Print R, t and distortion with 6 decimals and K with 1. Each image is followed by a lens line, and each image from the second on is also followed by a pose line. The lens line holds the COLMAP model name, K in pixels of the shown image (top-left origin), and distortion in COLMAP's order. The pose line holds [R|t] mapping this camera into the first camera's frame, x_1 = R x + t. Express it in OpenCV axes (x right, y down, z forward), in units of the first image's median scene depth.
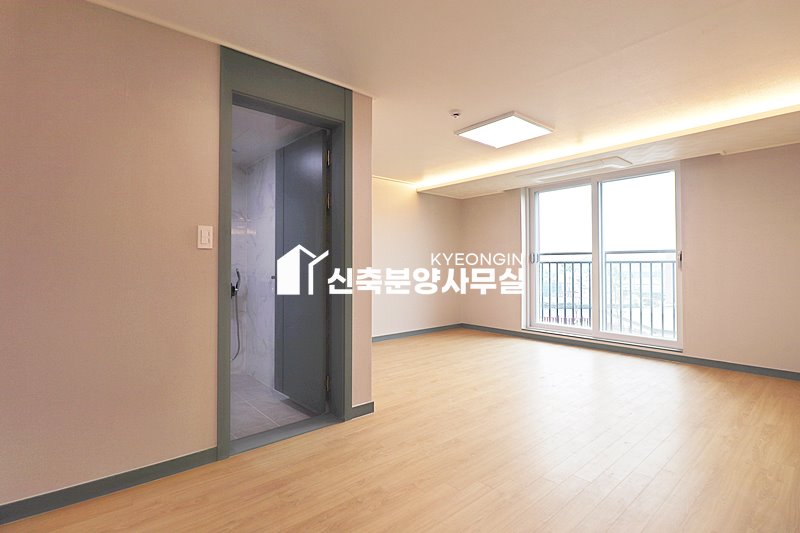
lens RADIAL K [[375.9, 0, 399.9], [0, 375.9, 259.3], [0, 0, 1]] dist [-0.020219, -0.001487]
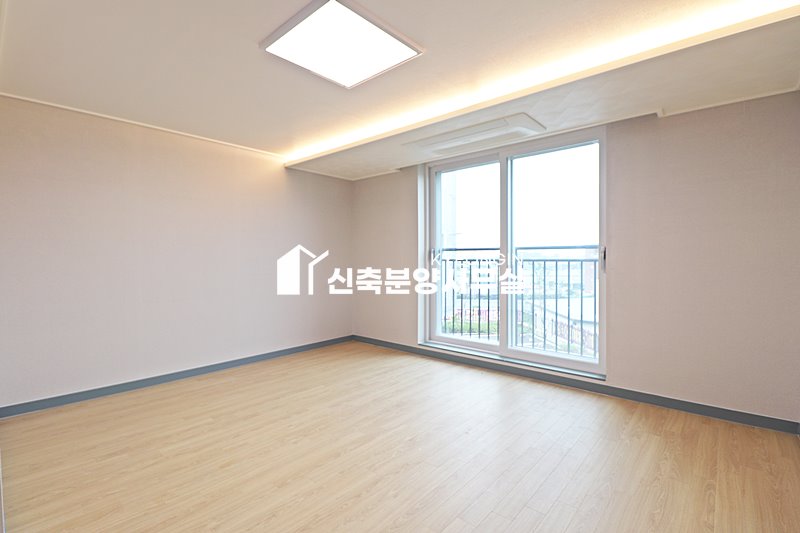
lens RADIAL K [[375.9, 0, 399.9], [0, 375.9, 259.3], [0, 0, 1]] dist [-0.020219, -0.001487]
pose [[0.987001, -0.000623, 0.160714, 0.185877], [-0.001968, 0.999871, 0.015962, -0.006961], [-0.160703, -0.016071, 0.986872, 0.263037]]
